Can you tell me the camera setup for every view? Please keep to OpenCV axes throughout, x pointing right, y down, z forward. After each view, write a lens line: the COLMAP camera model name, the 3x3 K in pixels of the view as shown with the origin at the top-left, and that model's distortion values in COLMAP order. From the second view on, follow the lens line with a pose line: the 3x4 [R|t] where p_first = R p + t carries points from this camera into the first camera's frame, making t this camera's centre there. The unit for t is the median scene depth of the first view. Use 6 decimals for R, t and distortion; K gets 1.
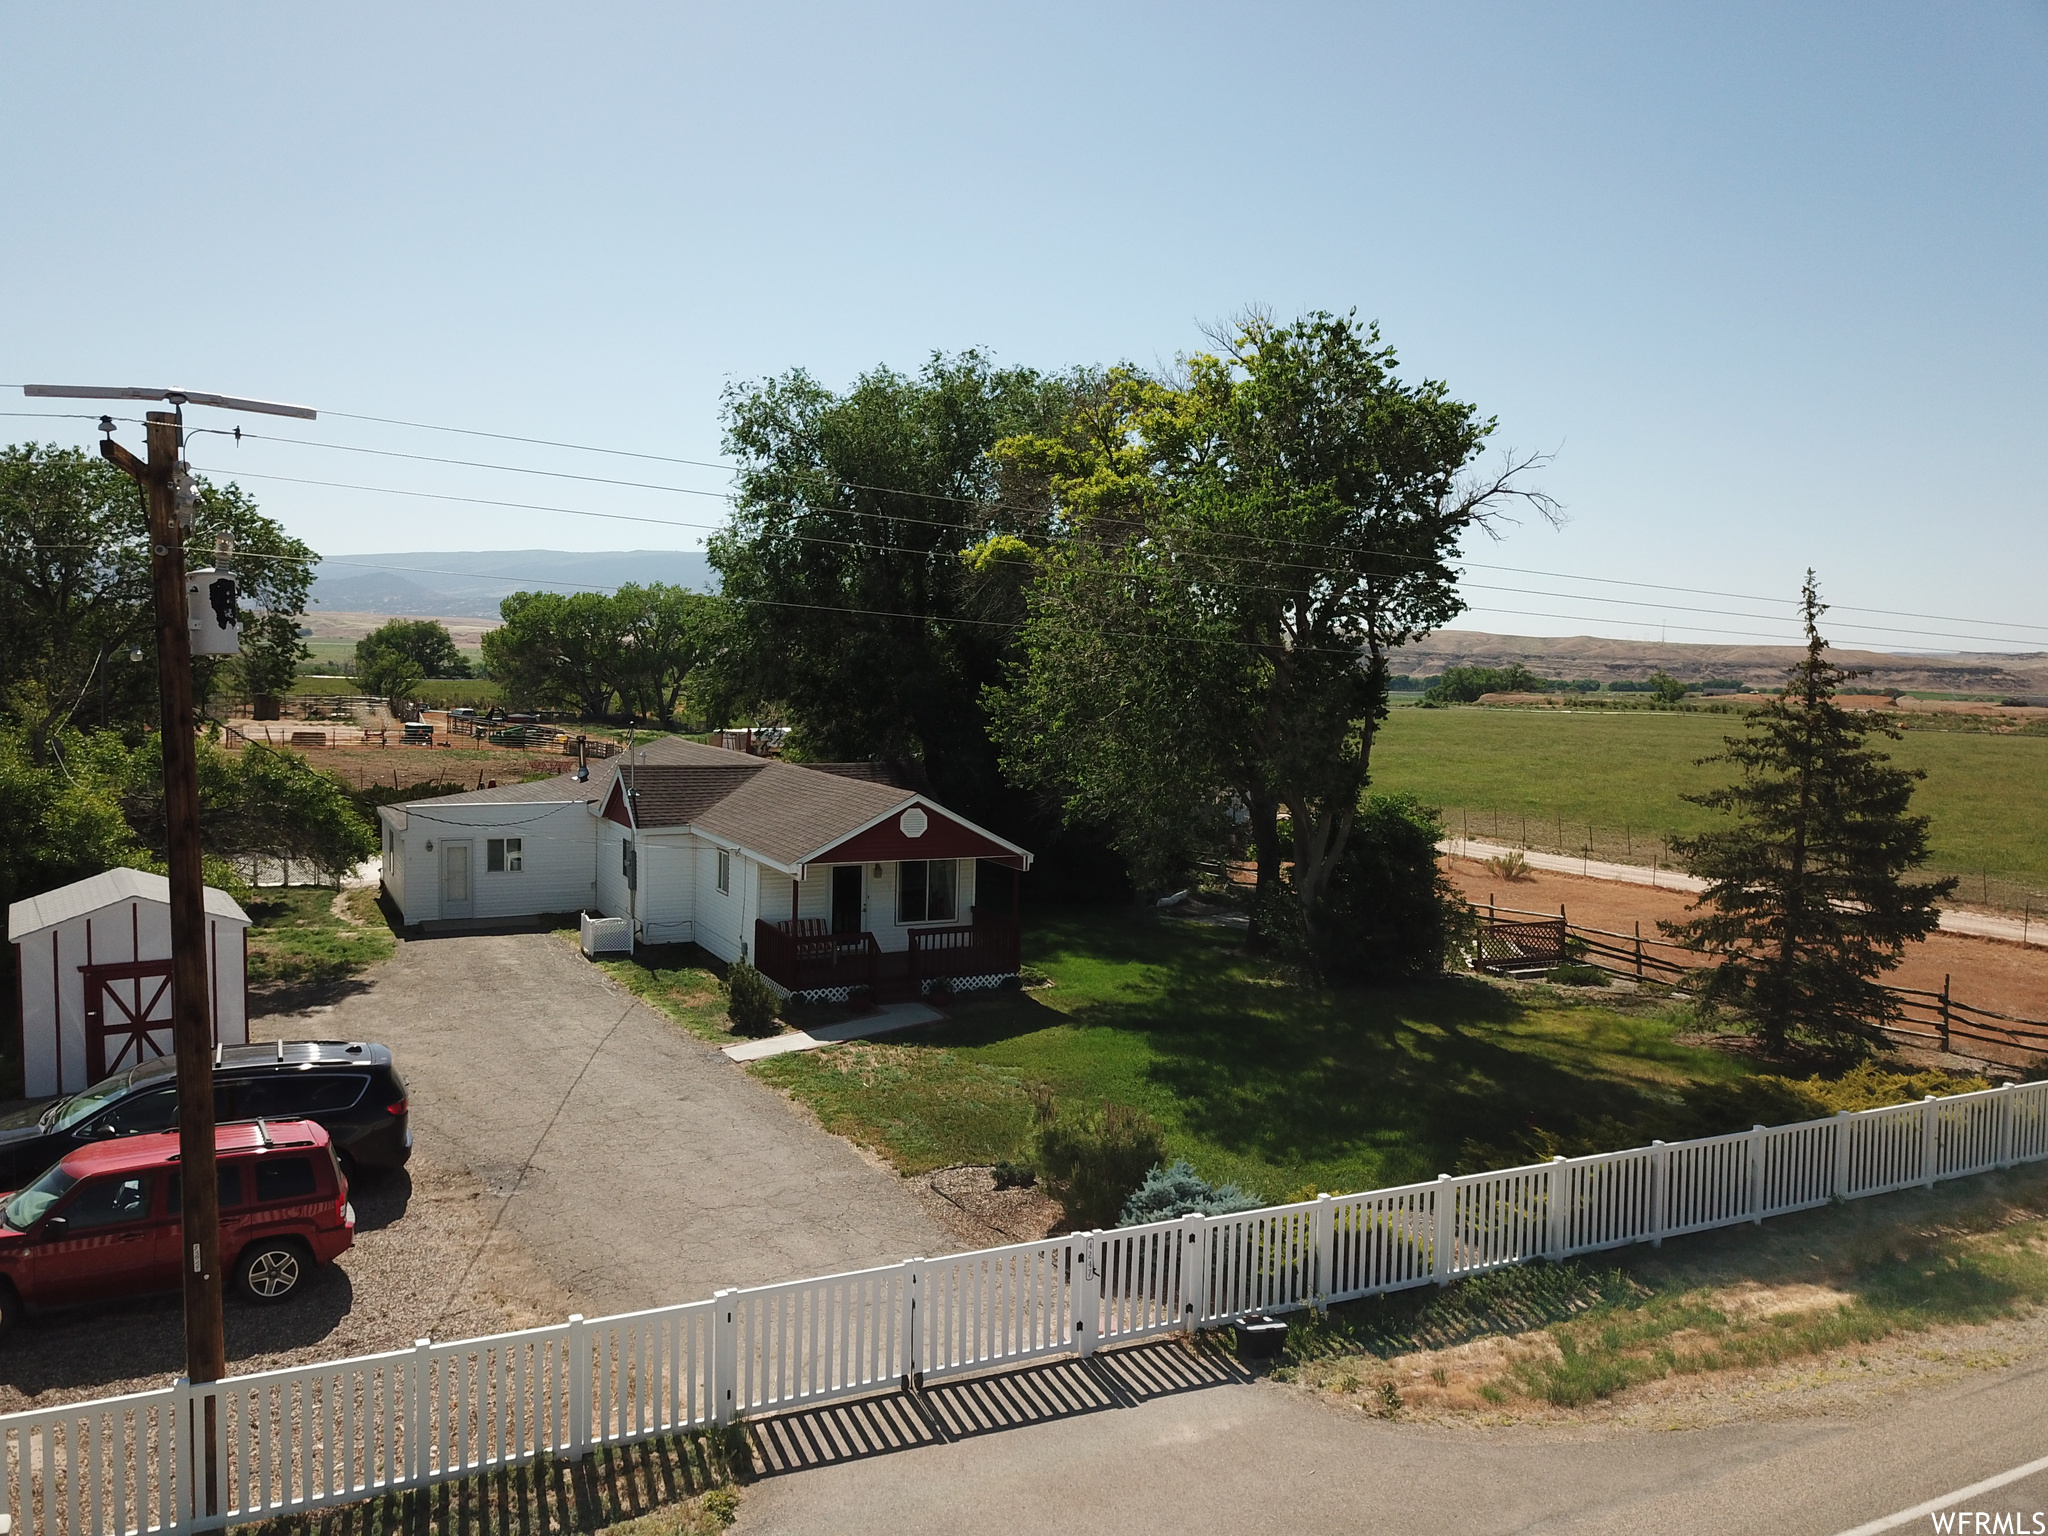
lens RADIAL K [[1574.5, 0, 1018.2], [0, 1574.5, 773.7], [0, 0, 1]] dist [0.001771, 0.006658]
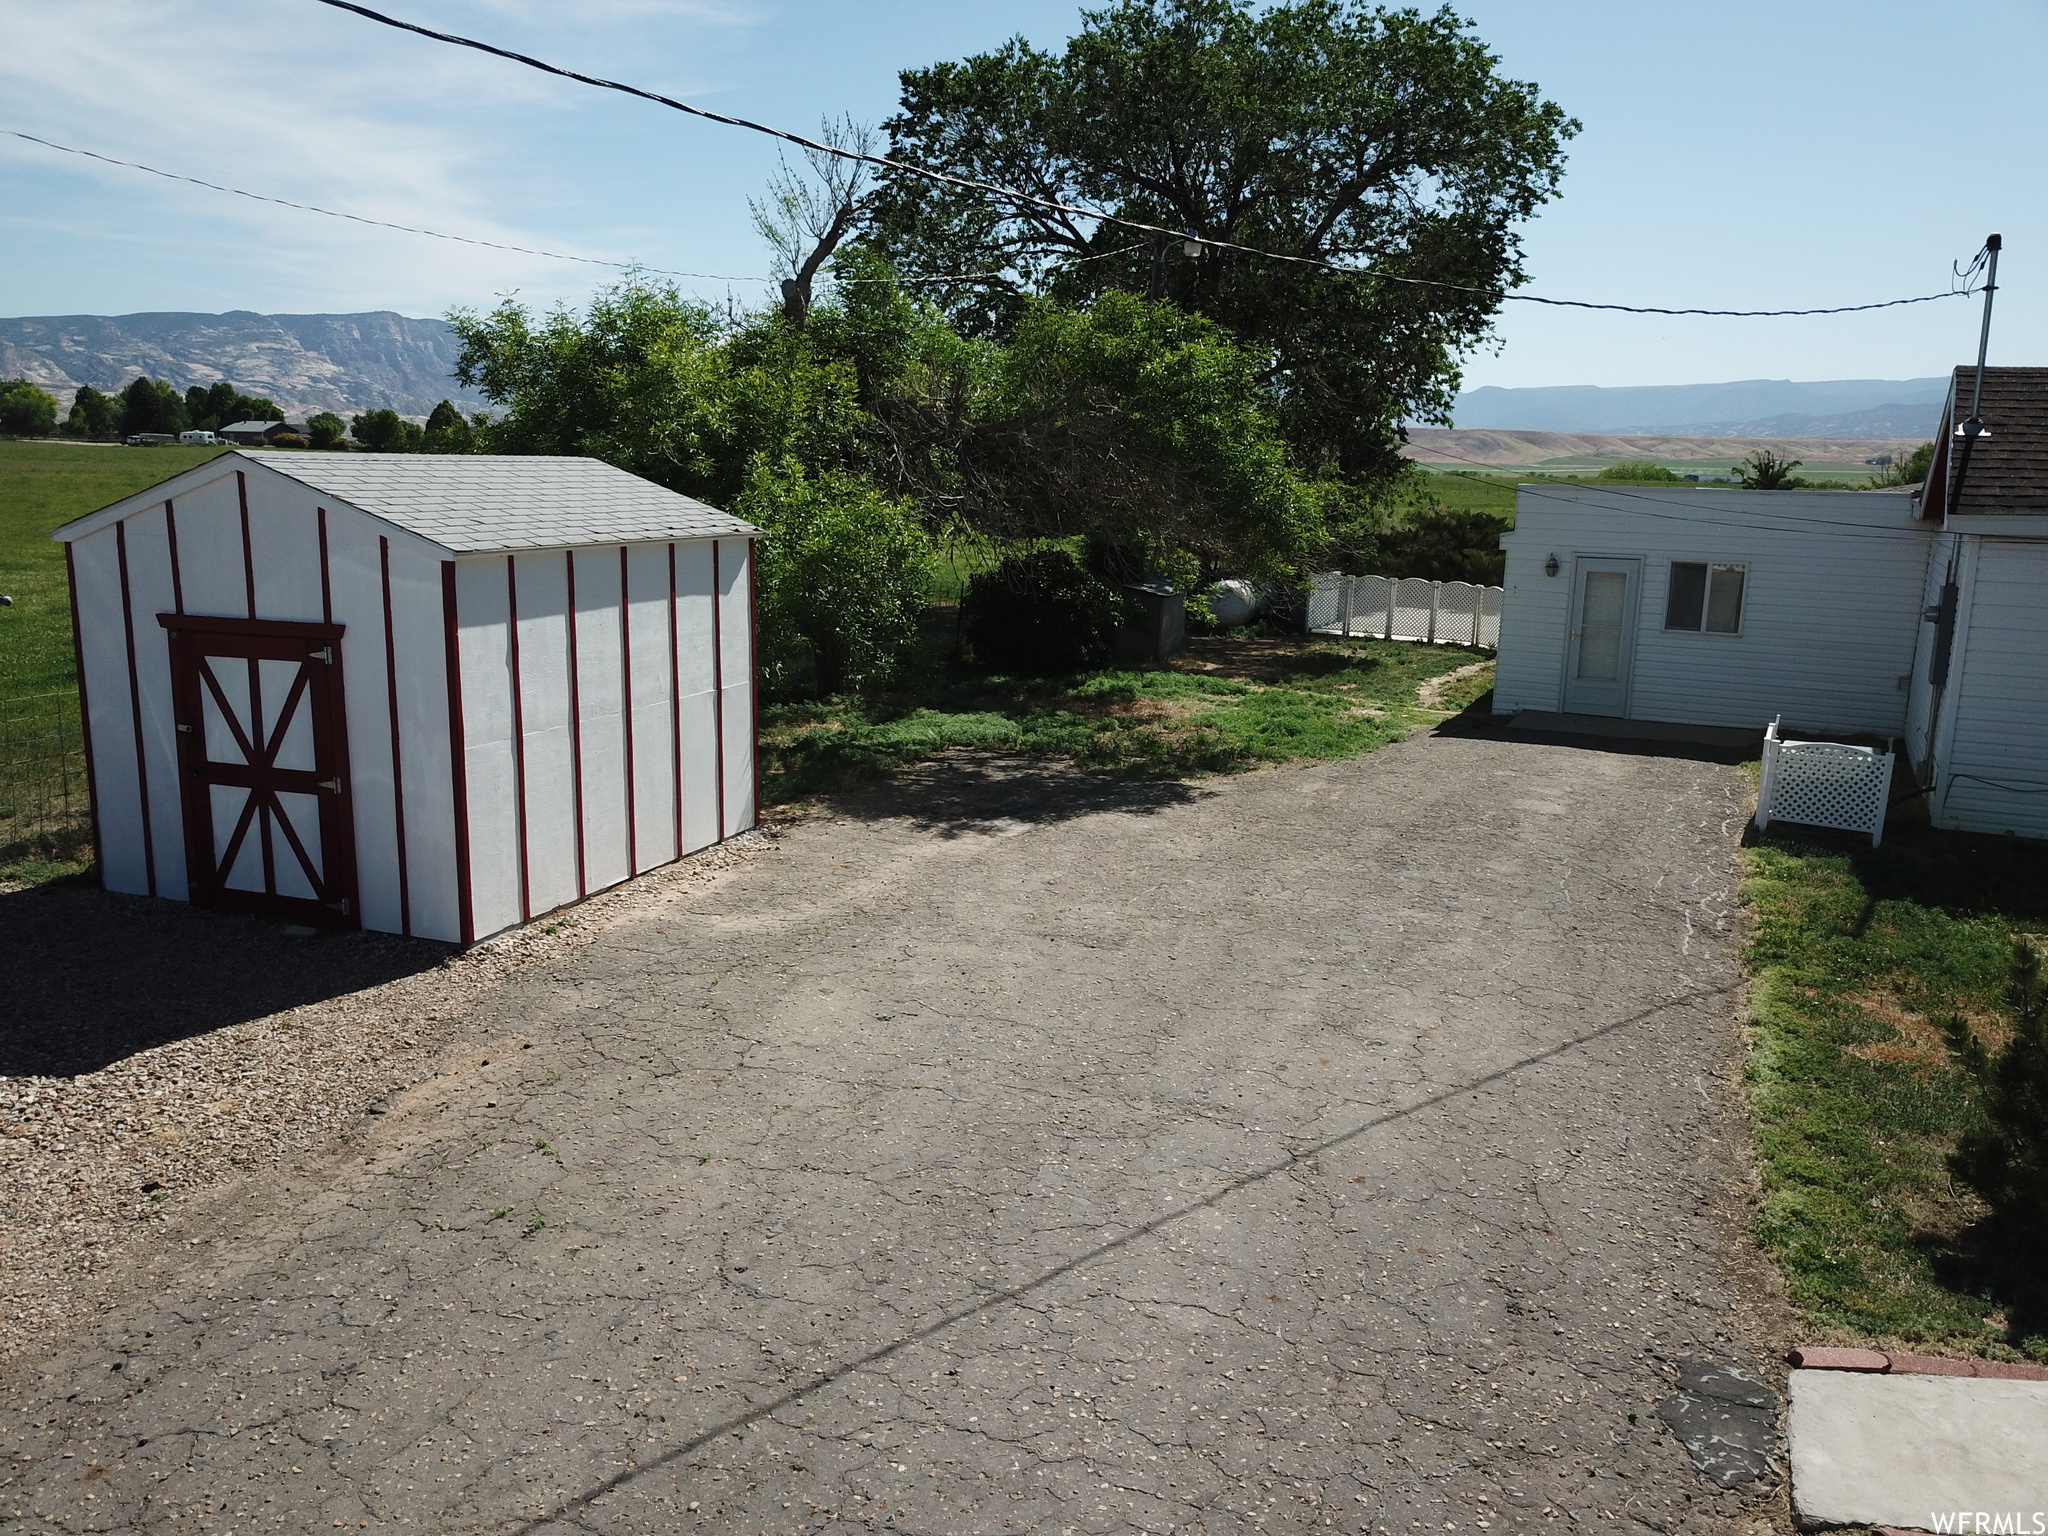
lens RADIAL K [[1574.5, 0, 1011.9], [0, 1574.5, 772.5], [0, 0, 1]] dist [0.001771, 0.006658]
pose [[0.603062, 0.151051, -0.783263, -0.095523], [-0.068444, 0.988085, 0.137852, 0.073719], [0.794753, -0.029523, 0.606215, 0.753904]]
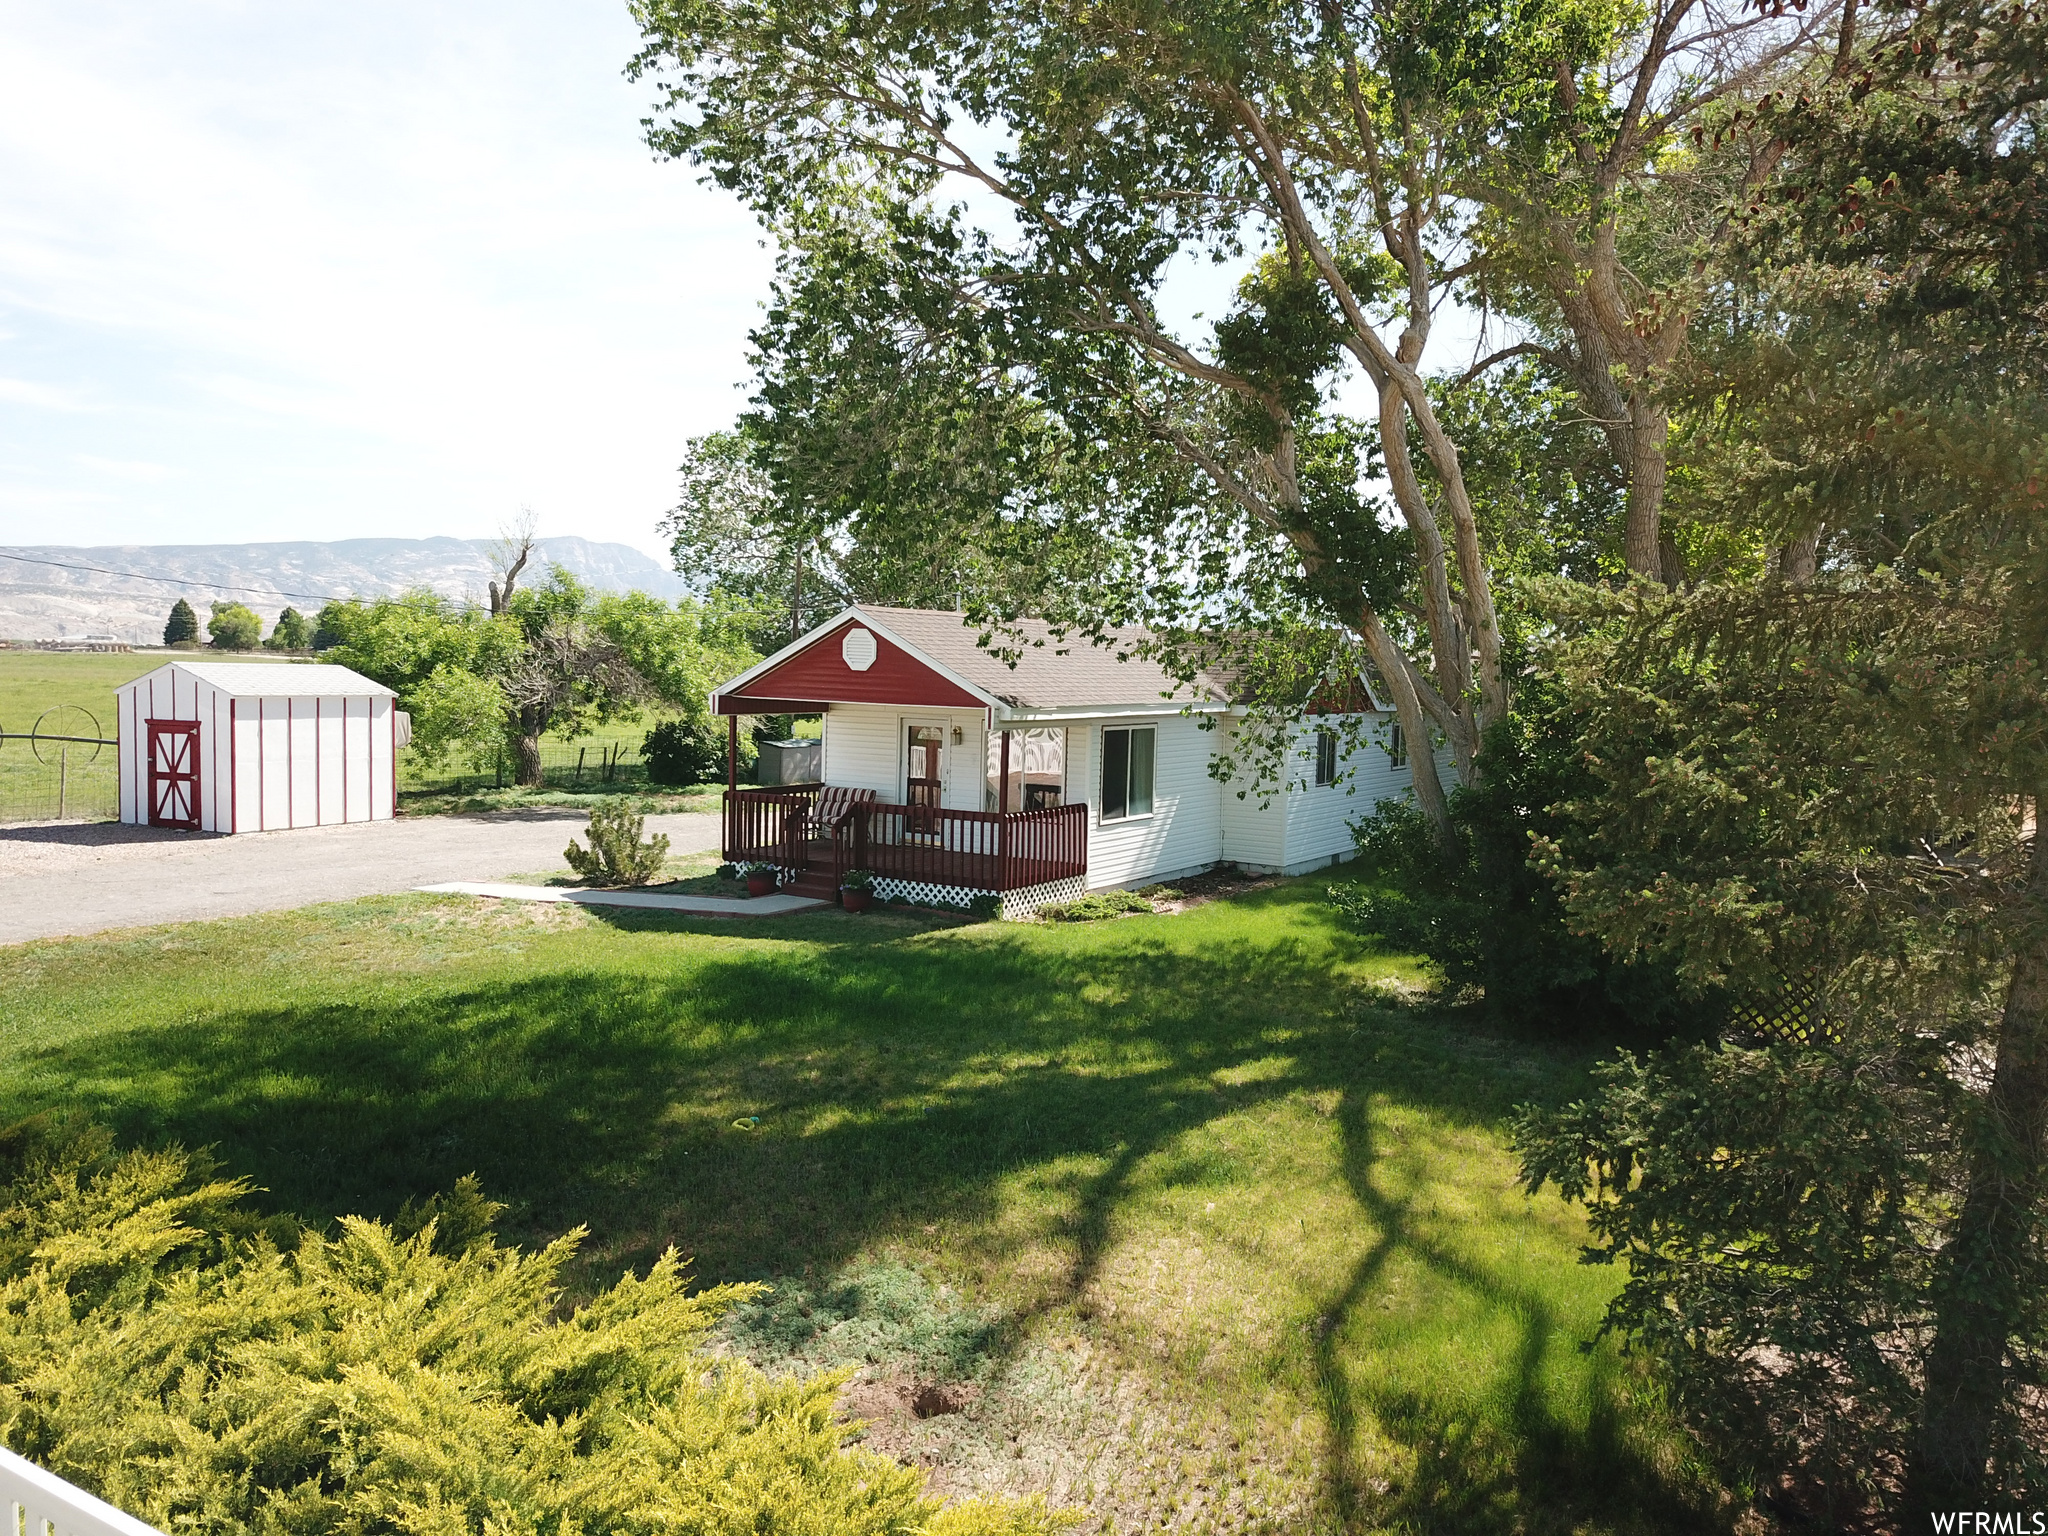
lens RADIAL K [[1574.5, 0, 1017.6], [0, 1574.5, 767.0], [0, 0, 1]] dist [0.001771, 0.006658]
pose [[0.526475, 0.047204, -0.848879, 0.628924], [-0.075577, 0.997103, 0.008574, 0.080352], [0.846825, 0.059642, 0.528517, 0.759575]]
